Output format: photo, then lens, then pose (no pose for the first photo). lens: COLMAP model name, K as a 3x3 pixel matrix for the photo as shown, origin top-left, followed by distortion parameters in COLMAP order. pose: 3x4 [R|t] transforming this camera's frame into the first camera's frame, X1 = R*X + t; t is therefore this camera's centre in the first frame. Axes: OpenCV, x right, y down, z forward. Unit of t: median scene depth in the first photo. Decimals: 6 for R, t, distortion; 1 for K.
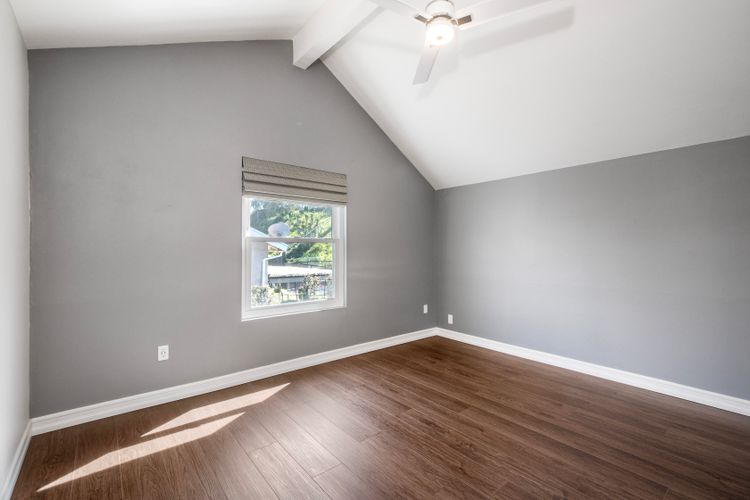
lens RADIAL K [[340.7, 0, 377.1], [0, 340.7, 252.3], [0, 0, 1]] dist [0.014449, 0.000259]
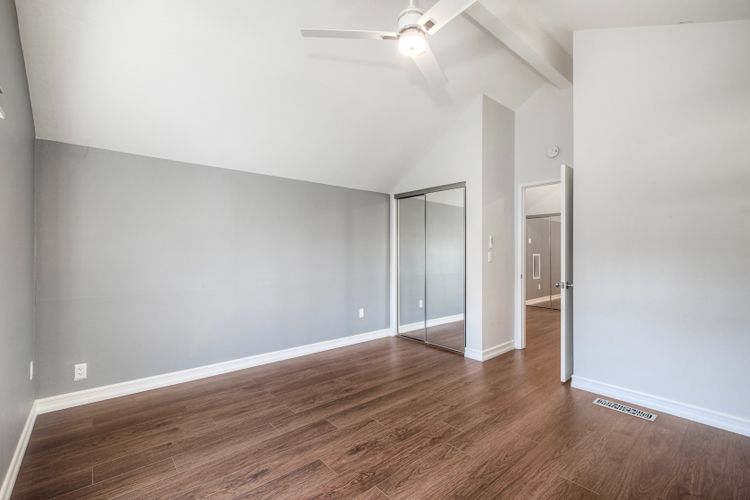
lens RADIAL K [[340.7, 0, 371.5], [0, 340.7, 251.4], [0, 0, 1]] dist [0.014449, 0.000259]
pose [[-0.034814, 0.008614, 0.999357, -0.629505], [0.005888, 0.999947, -0.008414, 0.002691], [-0.999376, 0.005591, -0.034863, 0.859916]]
